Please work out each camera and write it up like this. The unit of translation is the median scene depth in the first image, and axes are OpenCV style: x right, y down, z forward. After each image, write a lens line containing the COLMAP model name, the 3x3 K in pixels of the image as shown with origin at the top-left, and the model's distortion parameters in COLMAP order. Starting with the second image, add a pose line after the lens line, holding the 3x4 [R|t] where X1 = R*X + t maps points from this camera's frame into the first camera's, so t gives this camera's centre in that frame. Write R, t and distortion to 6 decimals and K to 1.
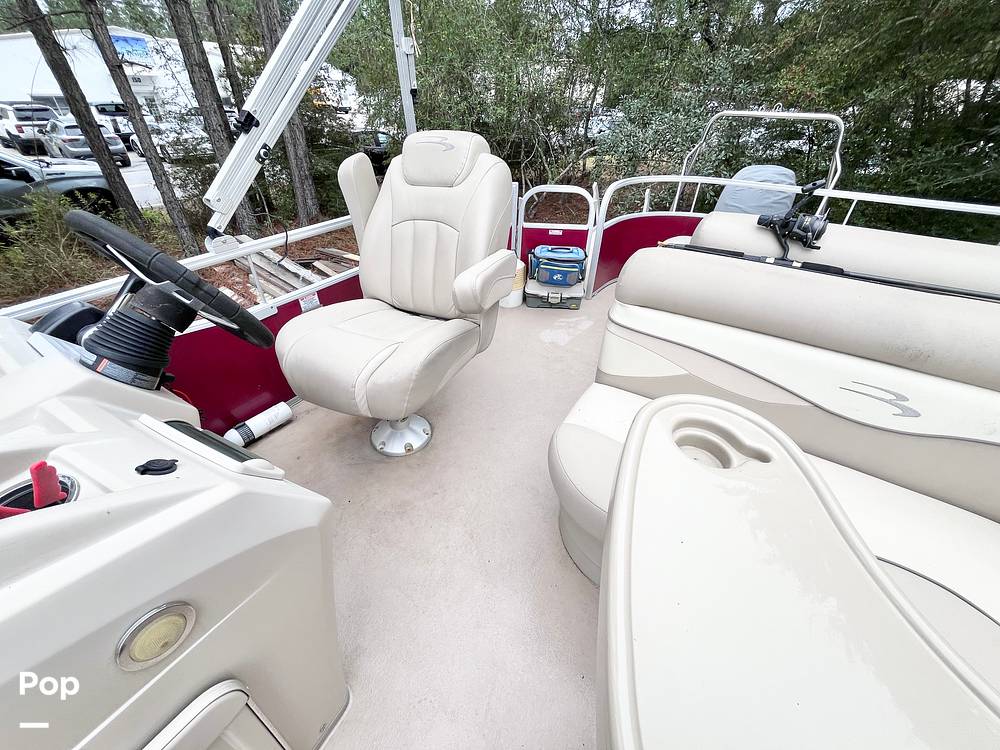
lens RADIAL K [[401.0, 0, 501.4], [0, 401.0, 374.9], [0, 0, 1]] dist [-0.001460, -0.000161]
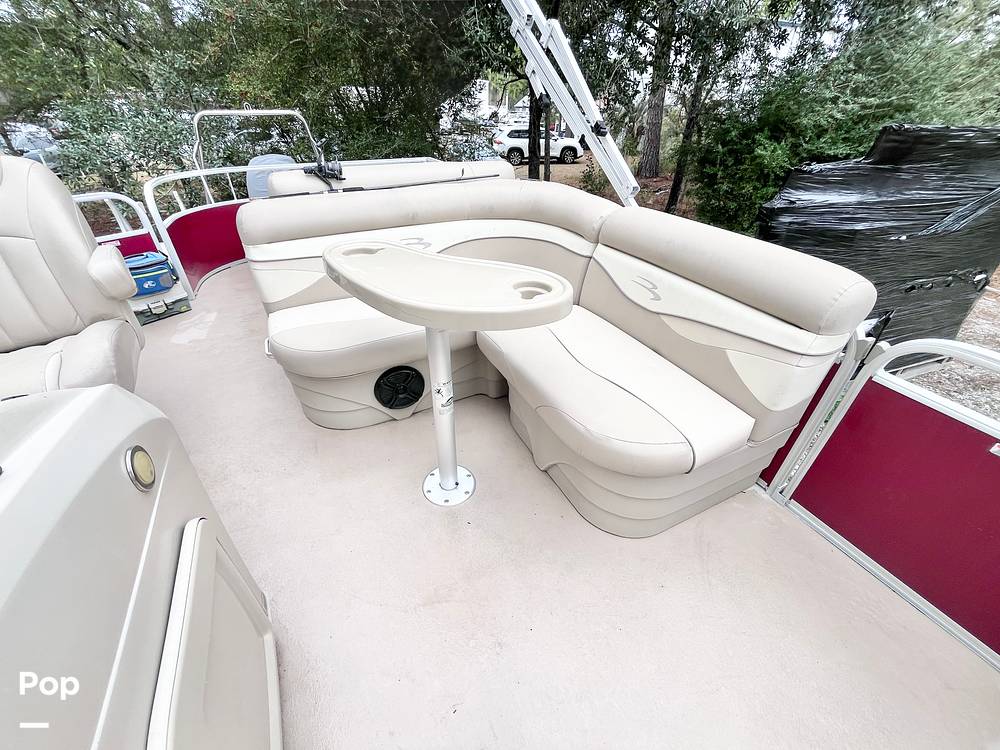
lens RADIAL K [[401.0, 0, 497.3], [0, 401.0, 375.3], [0, 0, 1]] dist [-0.001460, -0.000161]
pose [[0.511474, -0.495588, 0.701988, -0.130879], [0.502607, 0.835153, 0.223397, 0.087451], [-0.696980, 0.238562, 0.676245, -0.109843]]
